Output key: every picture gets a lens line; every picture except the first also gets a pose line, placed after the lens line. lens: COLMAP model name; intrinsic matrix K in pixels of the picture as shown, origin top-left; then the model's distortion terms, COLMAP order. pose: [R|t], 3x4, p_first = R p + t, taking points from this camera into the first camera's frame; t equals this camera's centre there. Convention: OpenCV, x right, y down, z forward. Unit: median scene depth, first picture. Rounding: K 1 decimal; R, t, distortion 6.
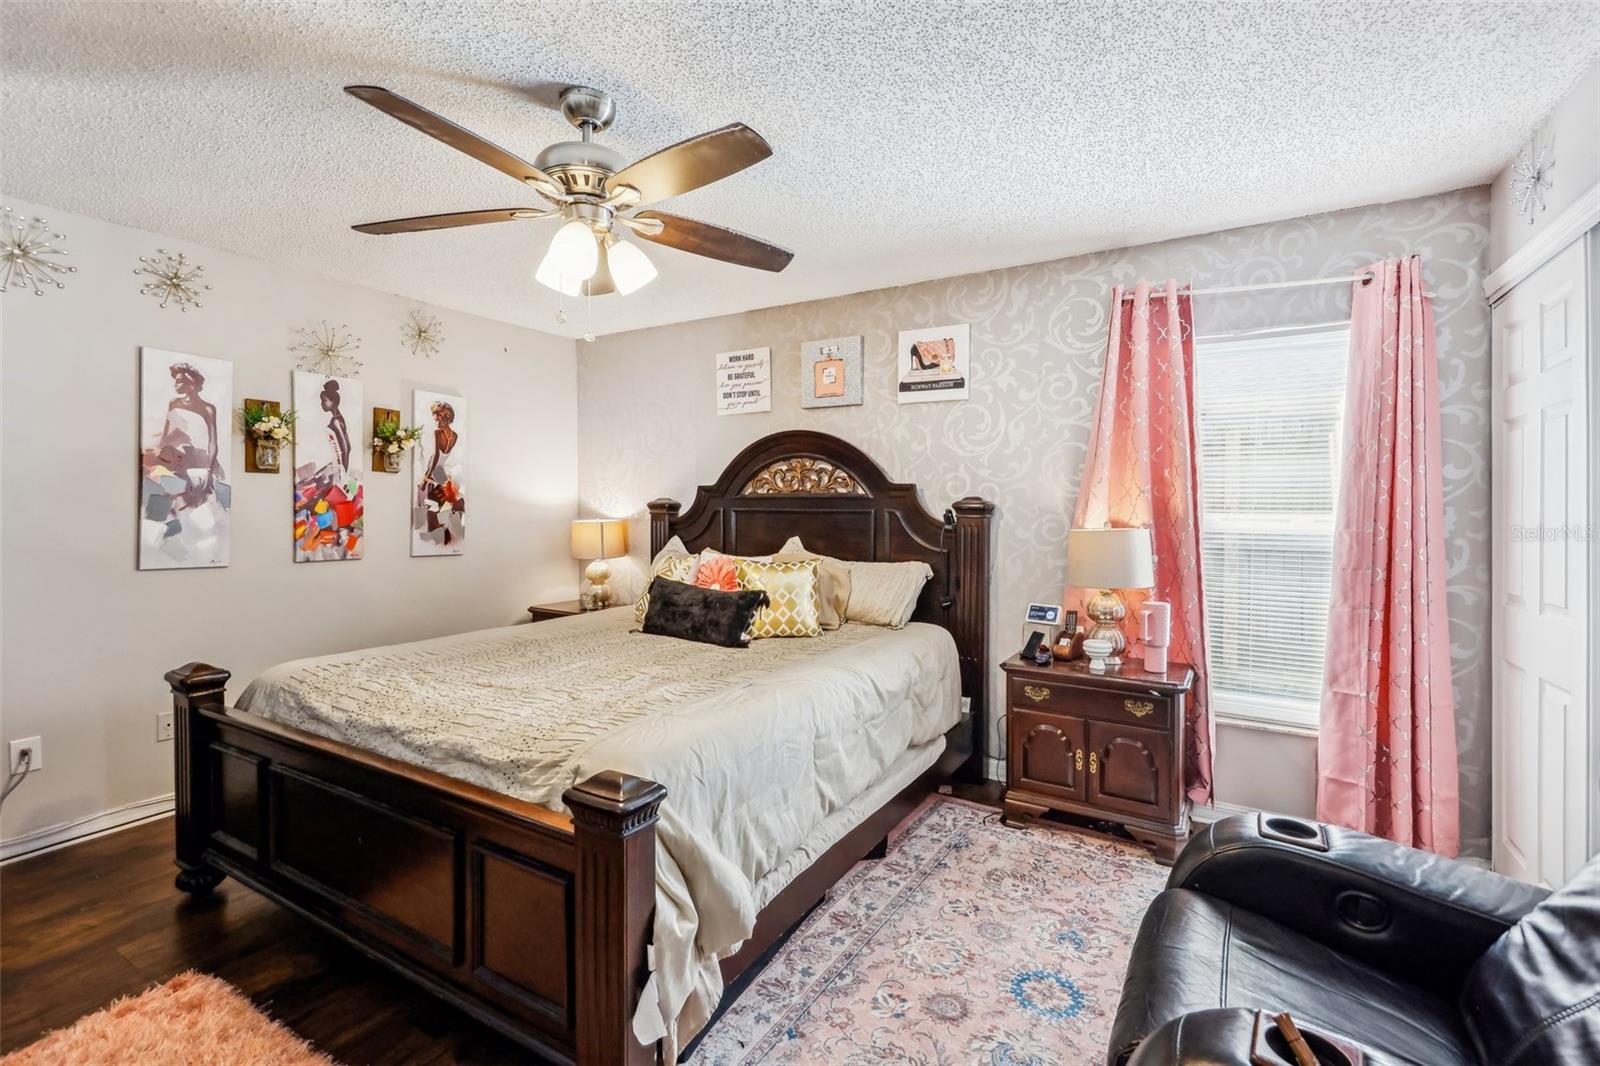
lens RADIAL K [[734.3, 0, 809.8], [0, 734.3, 519.3], [0, 0, 1]] dist [0.003078, -0.000632]
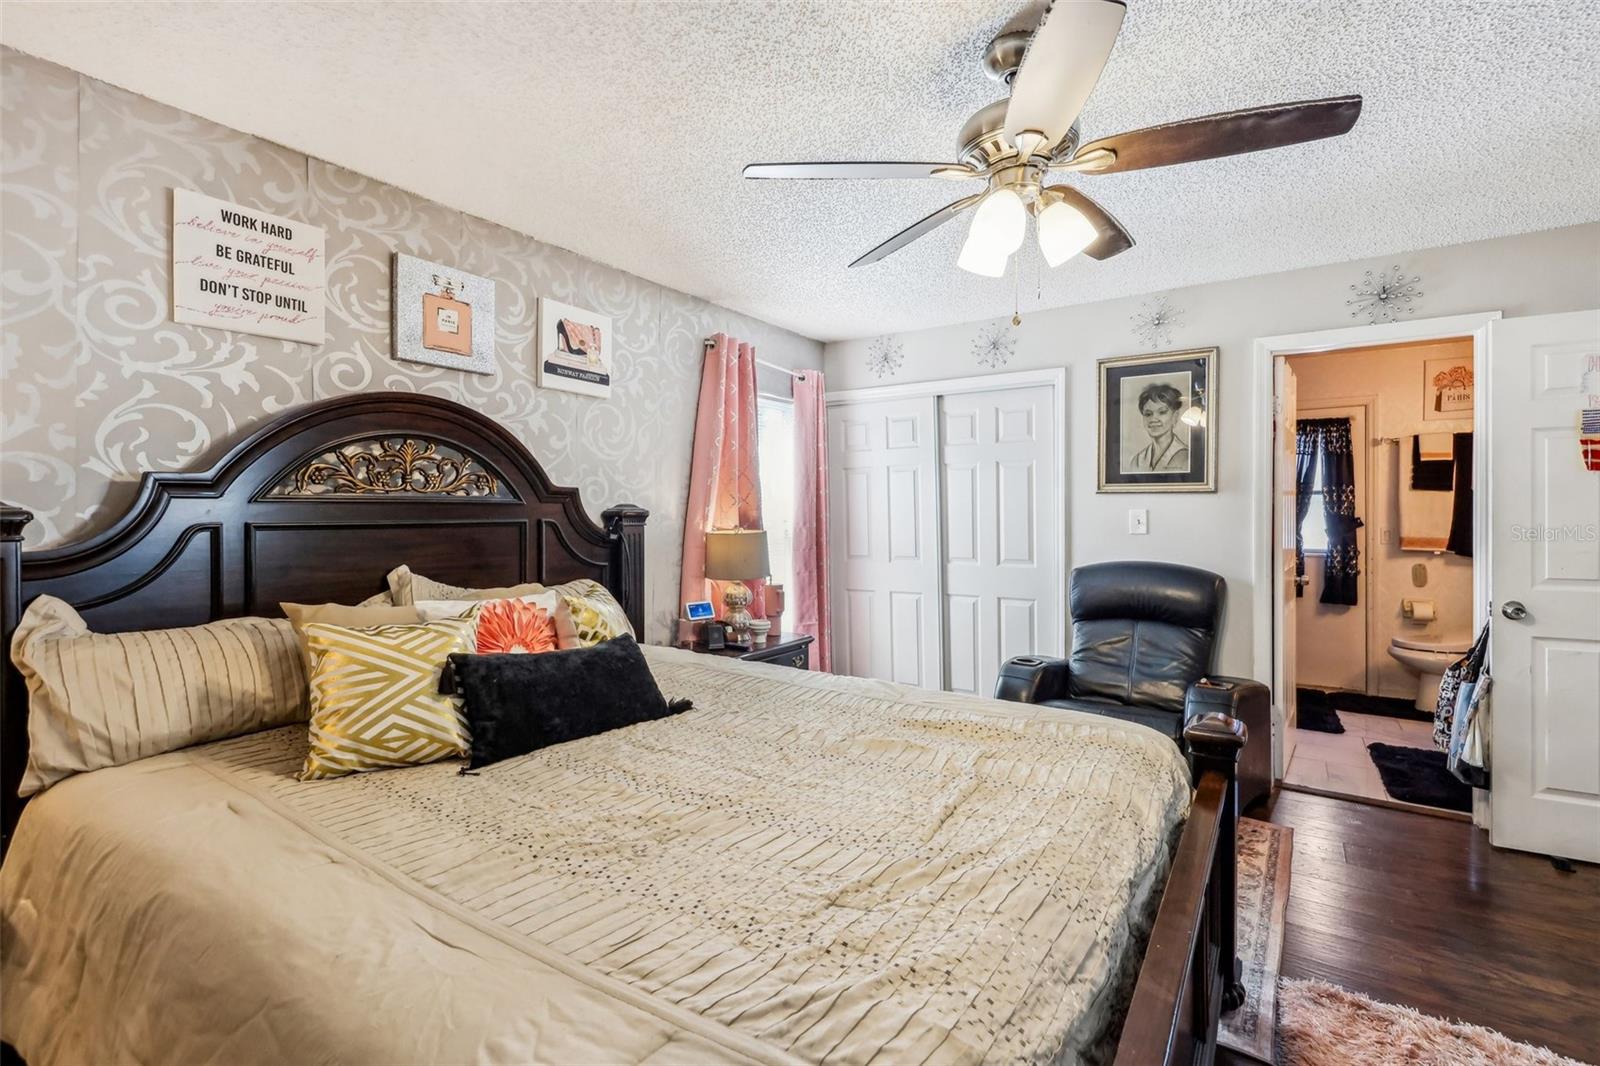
lens RADIAL K [[703.4, 0, 799.8], [0, 703.4, 514.4], [0, 0, 1]] dist [-0.000147, -0.000367]
pose [[0.057000, -0.010721, 0.998317, -0.651516], [0.014737, 0.999842, 0.009896, -0.021976], [-0.998265, 0.014148, 0.057149, 0.699101]]
